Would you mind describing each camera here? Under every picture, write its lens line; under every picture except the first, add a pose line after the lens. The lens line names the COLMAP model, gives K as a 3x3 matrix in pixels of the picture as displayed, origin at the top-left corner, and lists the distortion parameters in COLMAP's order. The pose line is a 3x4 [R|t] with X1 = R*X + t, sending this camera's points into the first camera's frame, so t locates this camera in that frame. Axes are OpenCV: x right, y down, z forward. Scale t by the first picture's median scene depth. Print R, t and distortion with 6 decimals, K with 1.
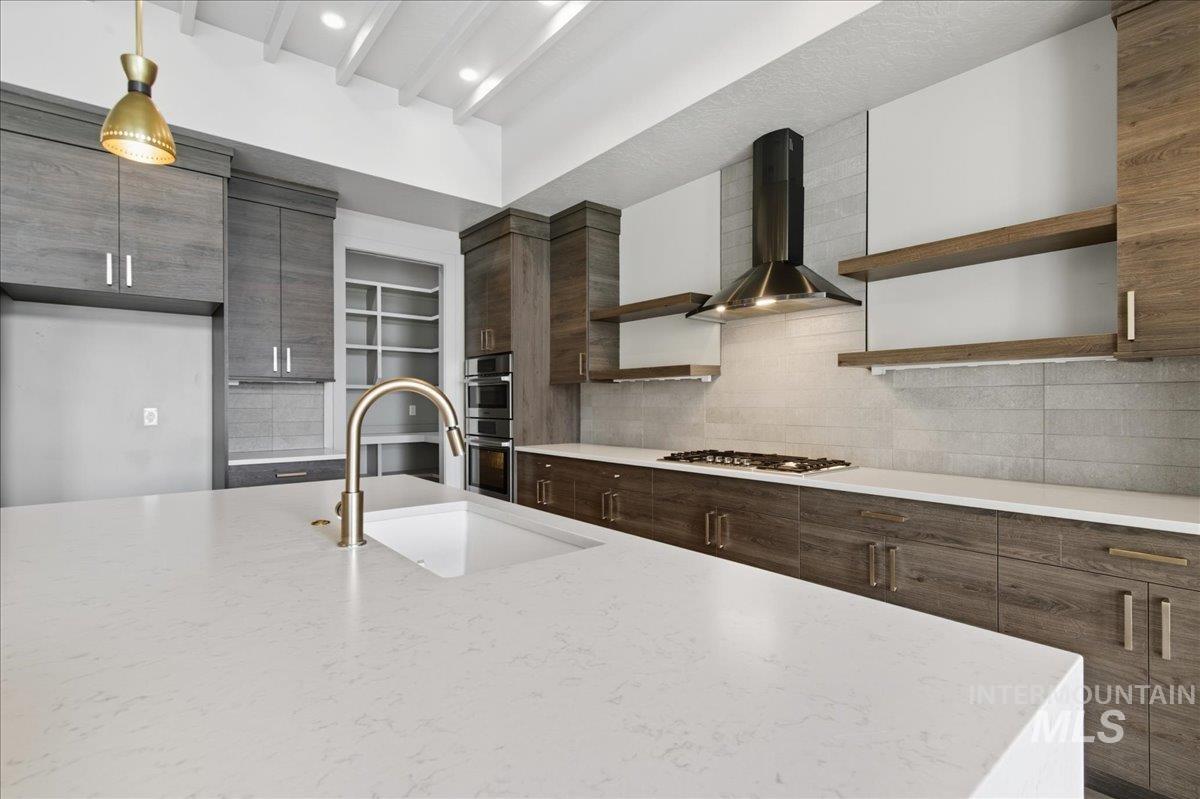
lens RADIAL K [[547.2, 0, 601.8], [0, 547.2, 407.6], [0, 0, 1]] dist [0.001399, -0.000272]
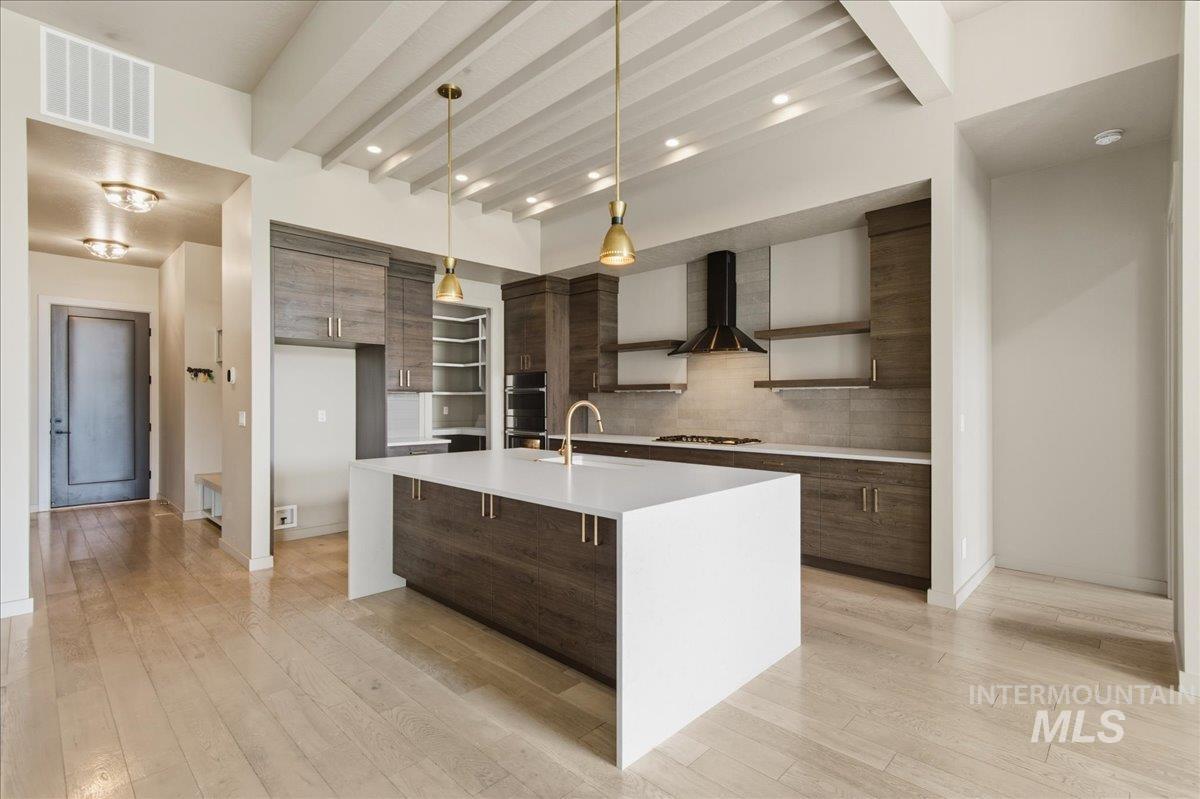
lens RADIAL K [[550.9, 0, 600.0], [0, 550.9, 399.5], [0, 0, 1]] dist [0.002307, 0.000196]
pose [[0.994367, -0.000013, 0.105990, -0.205159], [0.001102, 0.999947, -0.010216, -0.012538], [-0.105985, 0.010275, 0.994315, -0.575945]]
